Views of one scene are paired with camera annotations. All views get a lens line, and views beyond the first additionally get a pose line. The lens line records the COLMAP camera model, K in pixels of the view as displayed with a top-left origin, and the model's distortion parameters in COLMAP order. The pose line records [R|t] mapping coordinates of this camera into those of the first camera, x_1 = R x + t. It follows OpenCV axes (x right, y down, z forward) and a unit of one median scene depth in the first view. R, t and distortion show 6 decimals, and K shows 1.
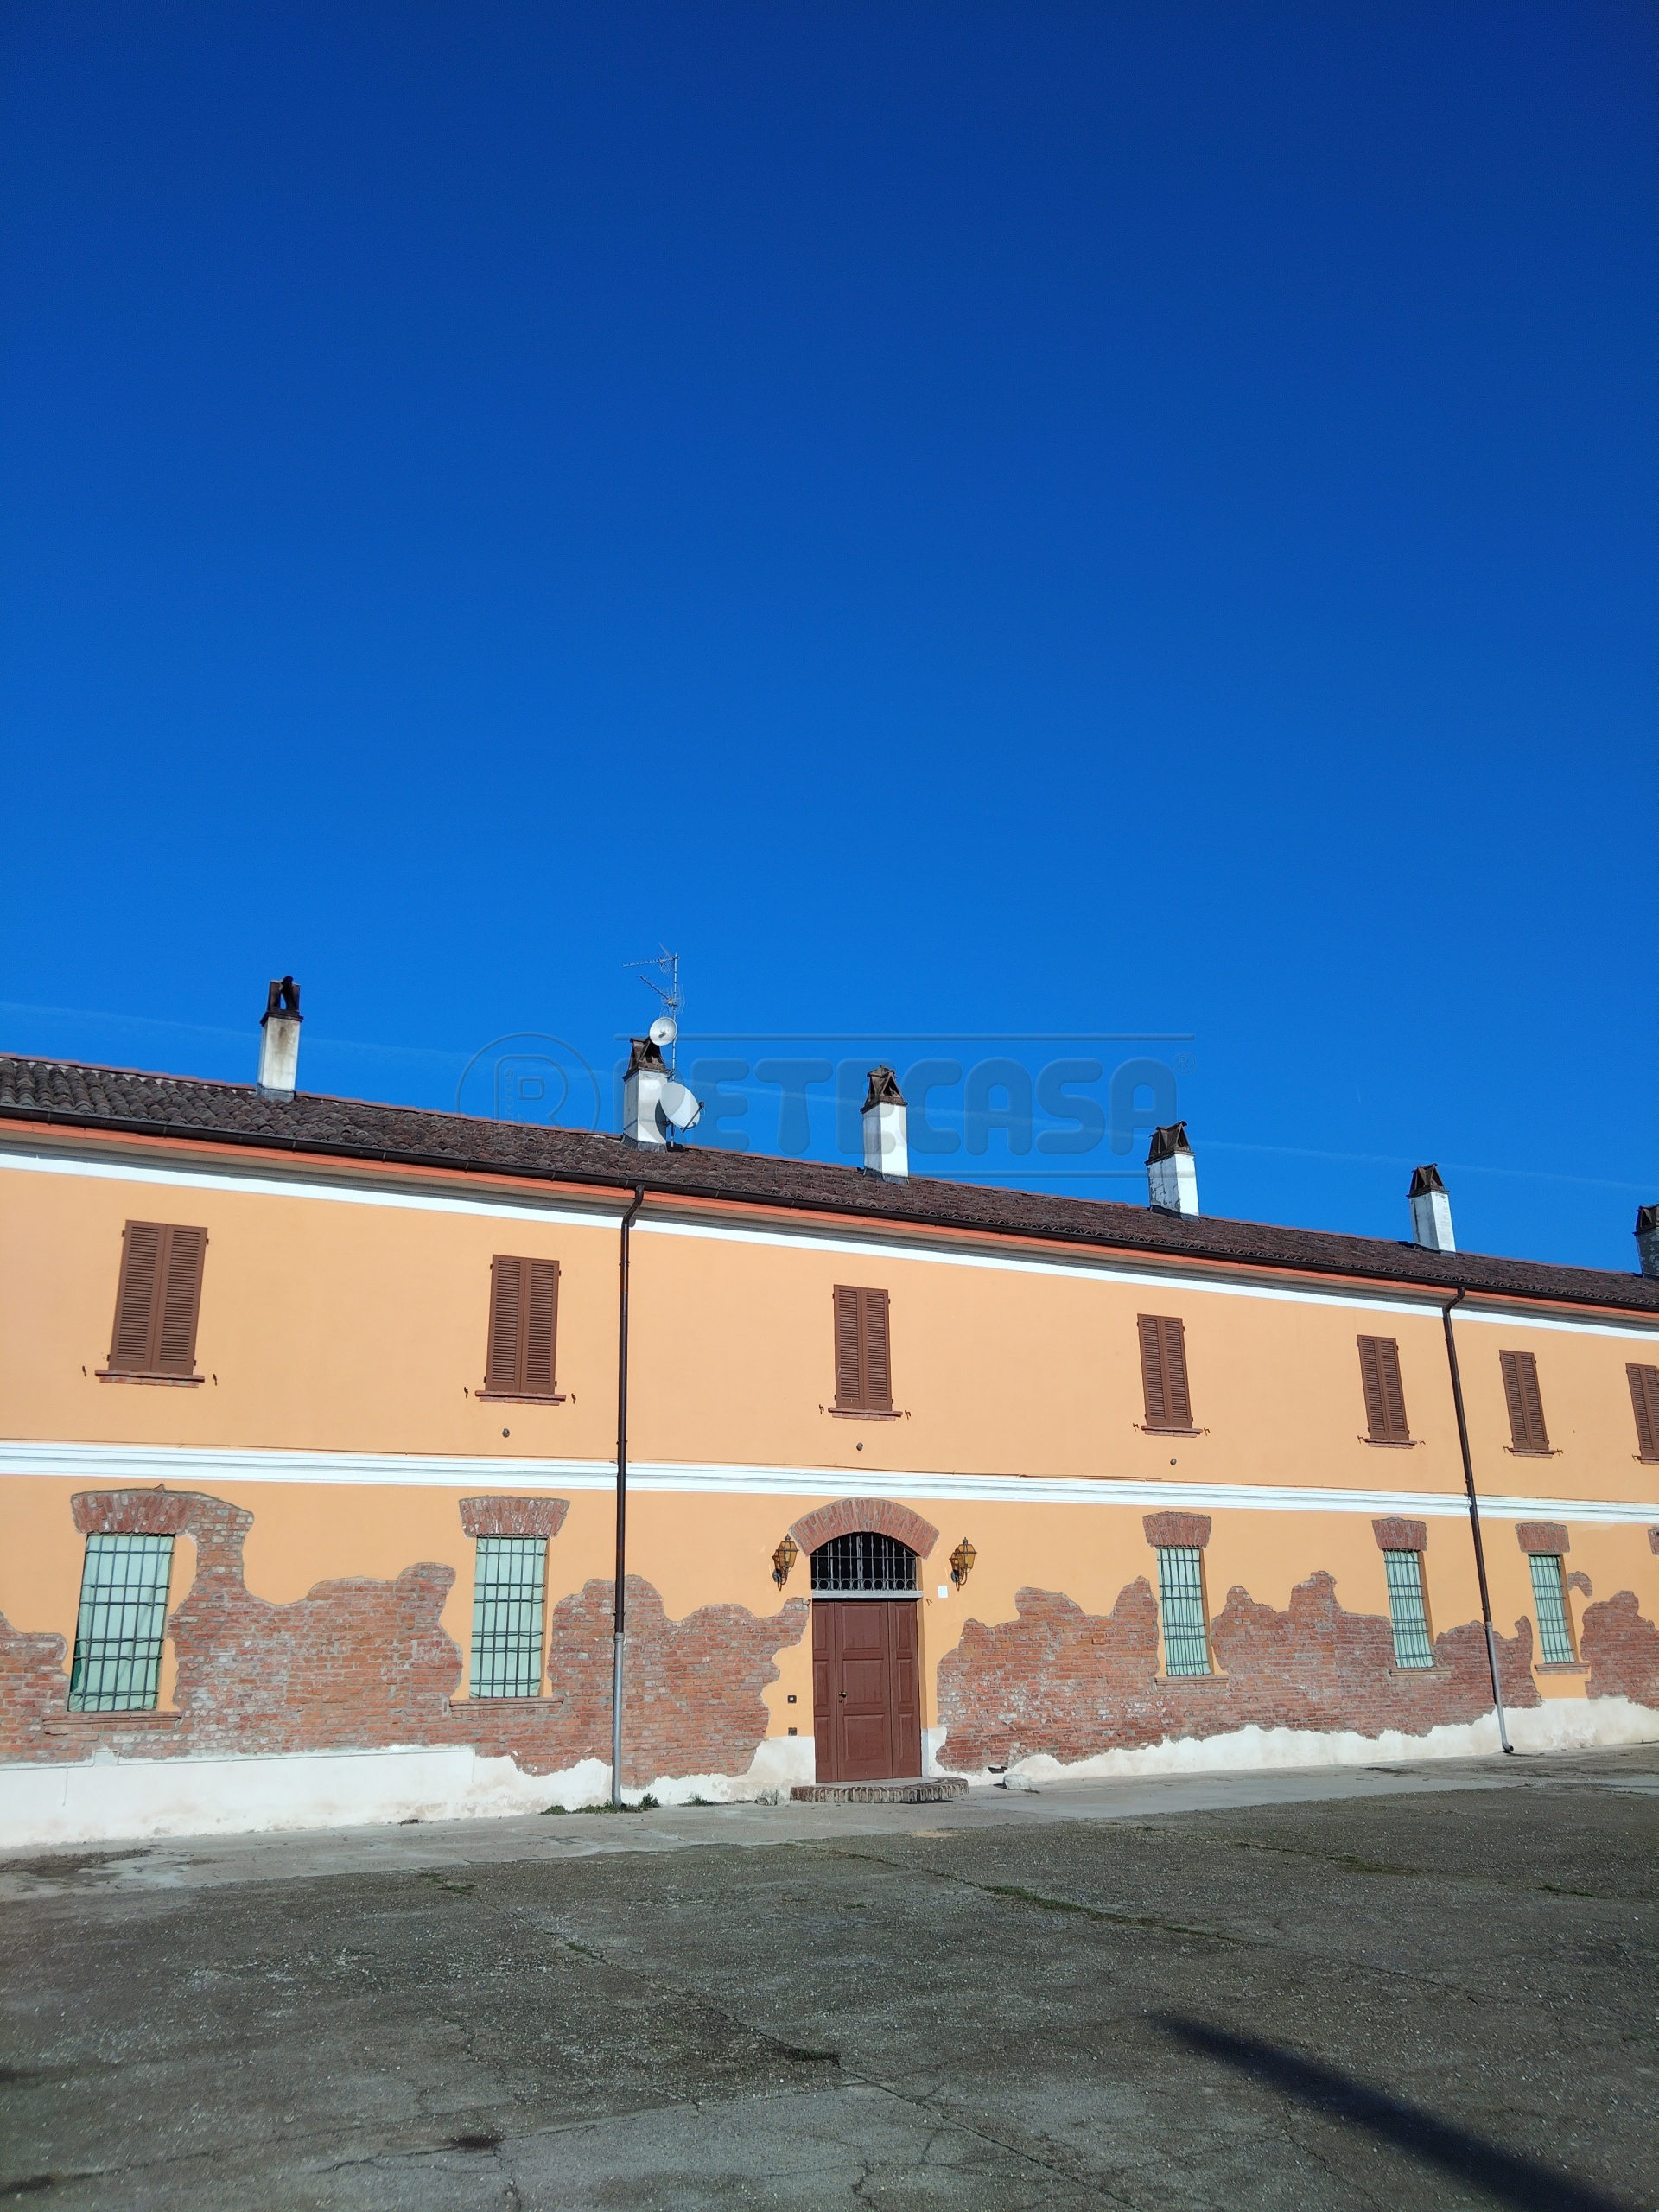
lens RADIAL K [[1652.4, 0, 834.2], [0, 1652.4, 1085.4], [0, 0, 1]] dist [0.010401, -0.035532]
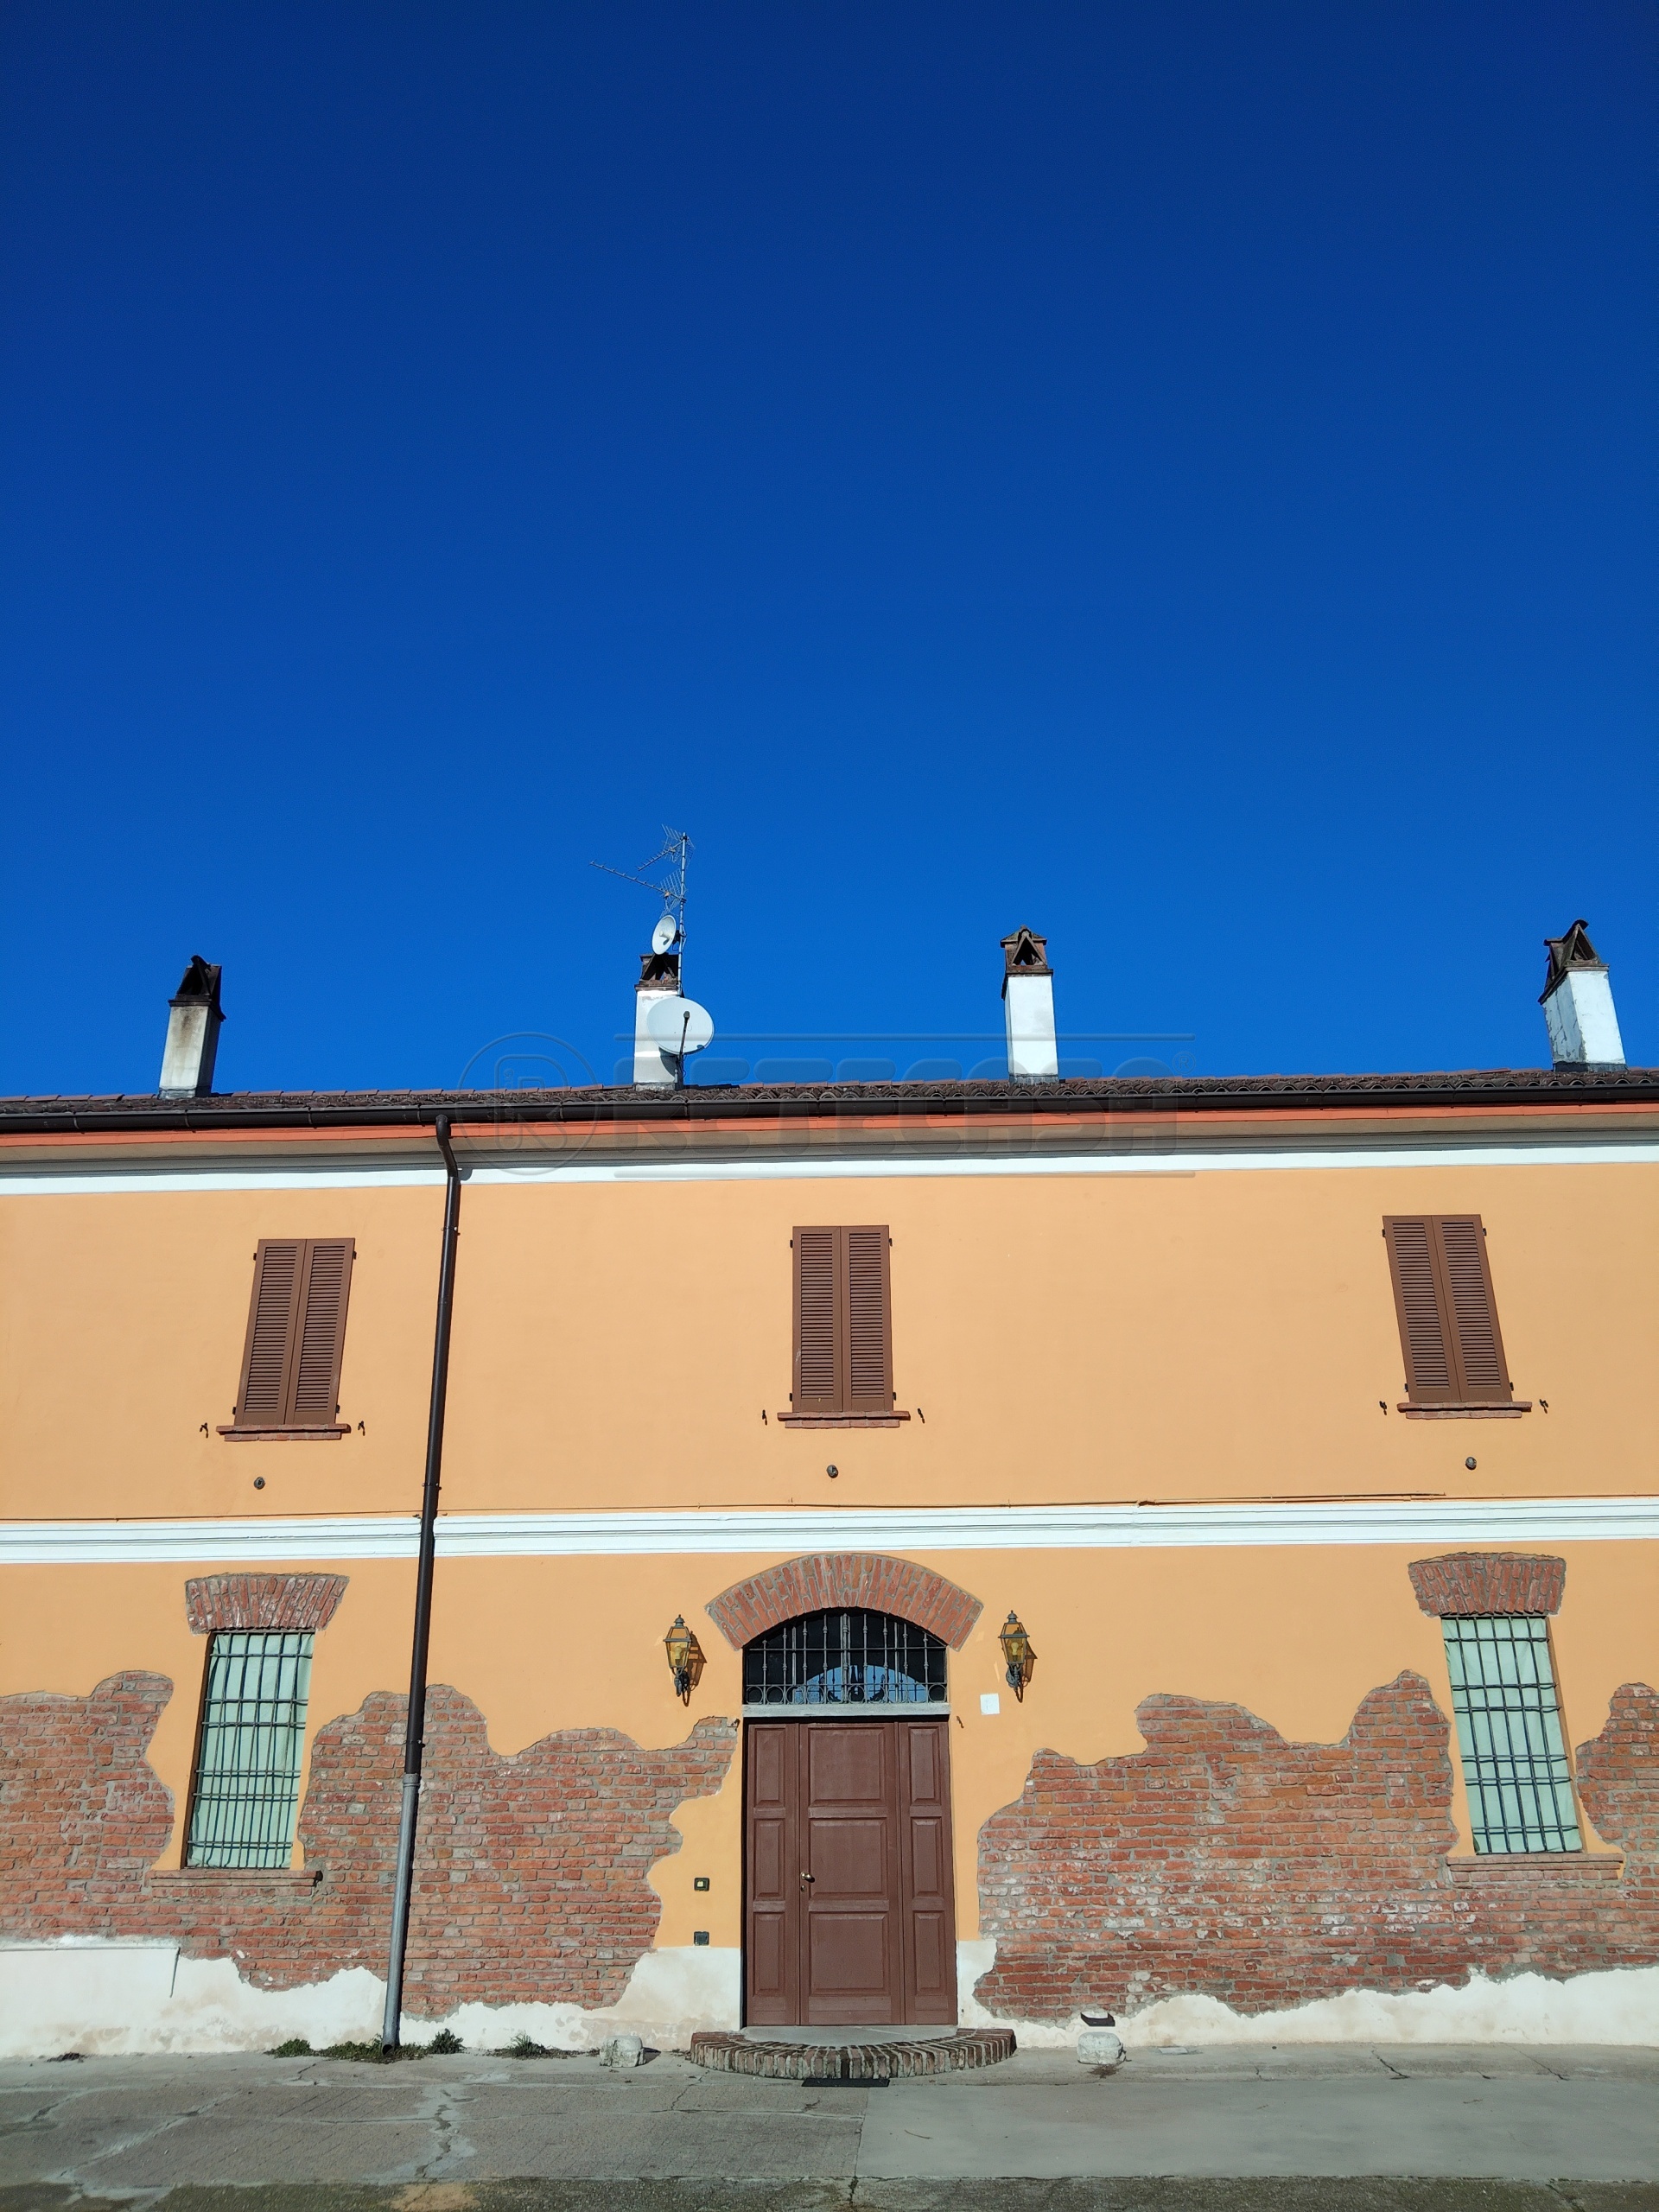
lens RADIAL K [[1652.4, 0, 826.3], [0, 1652.4, 1085.3], [0, 0, 1]] dist [0.010401, -0.035532]
pose [[0.864905, -0.184637, -0.466743, 0.334110], [0.157509, 0.982753, -0.096891, 0.133639], [0.476583, 0.010285, 0.879070, 0.439258]]
